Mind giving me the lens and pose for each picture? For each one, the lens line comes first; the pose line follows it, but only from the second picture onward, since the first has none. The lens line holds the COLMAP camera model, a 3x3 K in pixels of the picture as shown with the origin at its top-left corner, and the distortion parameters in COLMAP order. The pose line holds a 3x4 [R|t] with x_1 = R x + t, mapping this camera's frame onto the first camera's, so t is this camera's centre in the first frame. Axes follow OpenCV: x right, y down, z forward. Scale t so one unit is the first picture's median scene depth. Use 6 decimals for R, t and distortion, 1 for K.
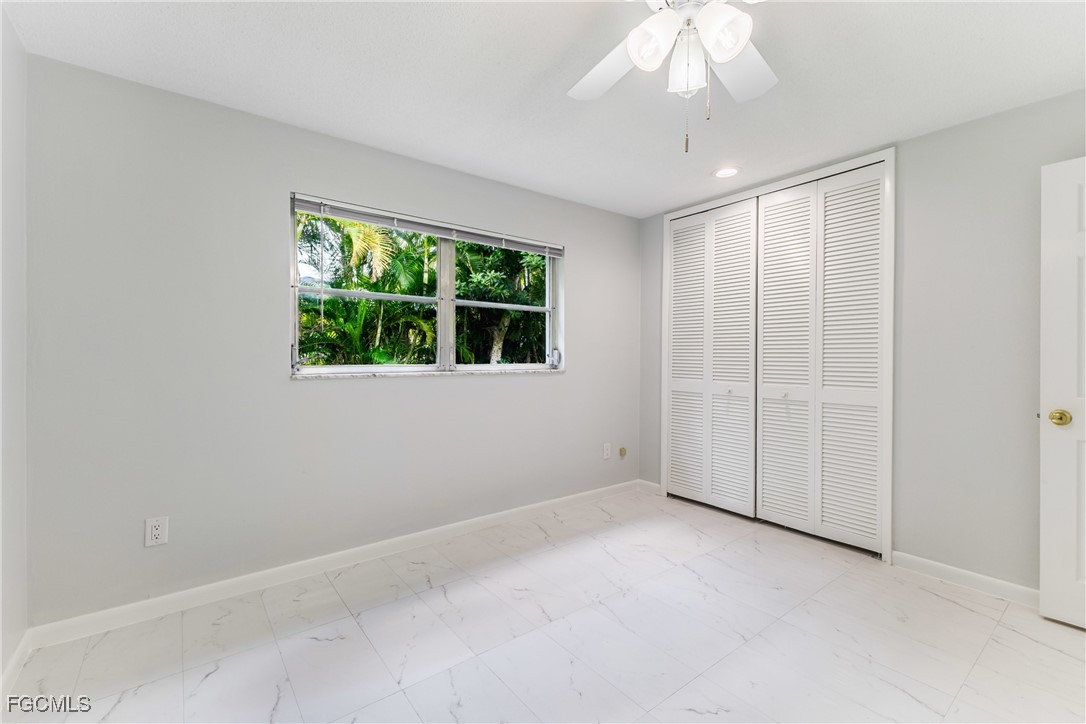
lens RADIAL K [[466.1, 0, 544.2], [0, 466.1, 360.8], [0, 0, 1]] dist [0.009798, -0.000769]
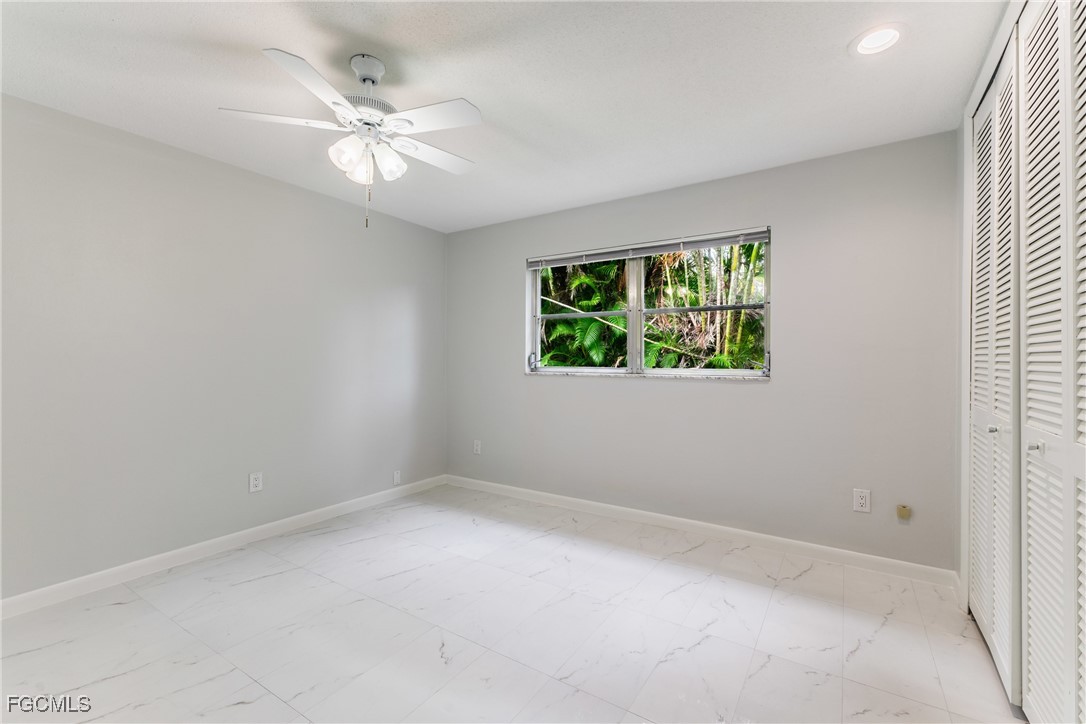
lens RADIAL K [[466.1, 0, 544.2], [0, 466.1, 360.8], [0, 0, 1]] dist [0.009798, -0.000769]
pose [[0.324452, 0.000510, -0.945902, 0.791921], [-0.013406, 0.999902, -0.004059, -0.001840], [0.945807, 0.013998, 0.324427, 0.423575]]
